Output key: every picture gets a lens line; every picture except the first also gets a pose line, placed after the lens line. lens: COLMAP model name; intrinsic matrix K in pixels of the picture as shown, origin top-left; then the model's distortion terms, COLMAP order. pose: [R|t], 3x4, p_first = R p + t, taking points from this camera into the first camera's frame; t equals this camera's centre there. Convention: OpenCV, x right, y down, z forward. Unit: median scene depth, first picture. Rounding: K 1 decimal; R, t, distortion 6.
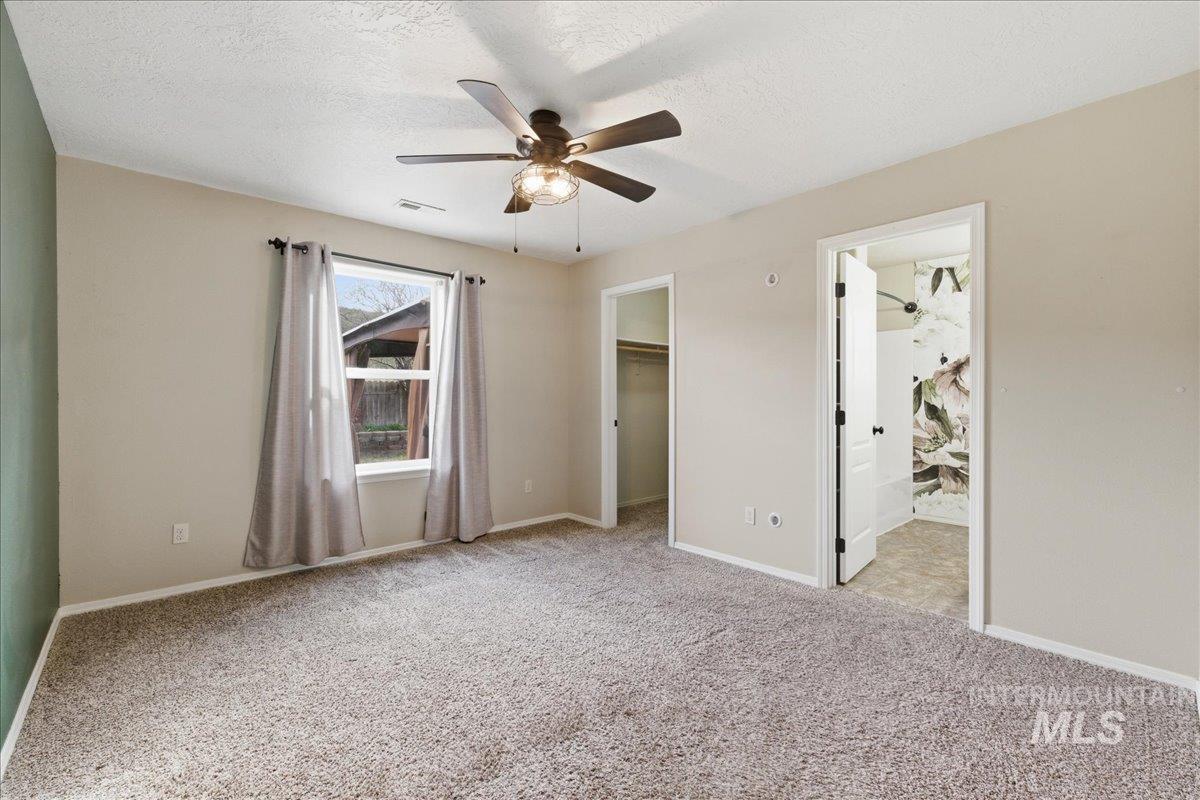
lens RADIAL K [[522.8, 0, 605.6], [0, 522.8, 401.4], [0, 0, 1]] dist [0.001327, 0.000449]
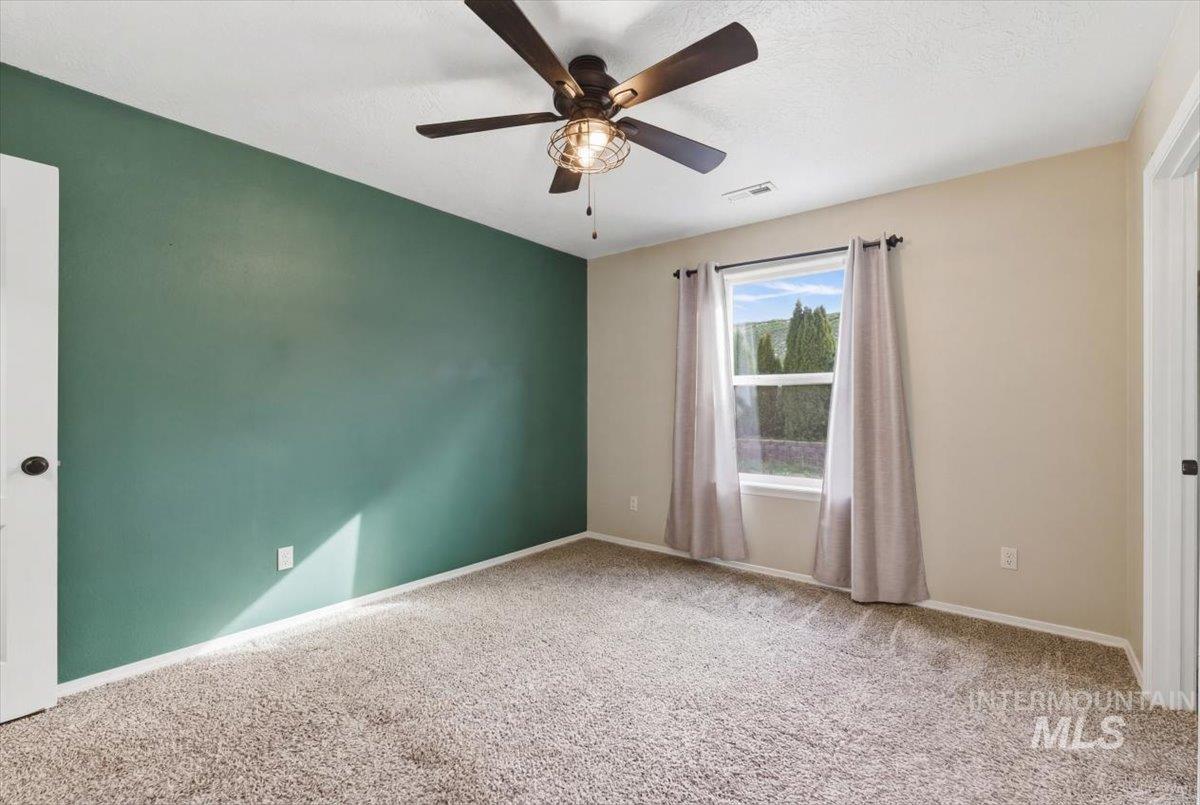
lens RADIAL K [[522.8, 0, 605.6], [0, 522.8, 403.9], [0, 0, 1]] dist [0.001327, 0.000449]
pose [[0.160162, -0.001566, -0.987089, 0.459220], [-0.010308, 0.999942, -0.003258, -0.004420], [0.987037, 0.010697, 0.160137, 0.589283]]
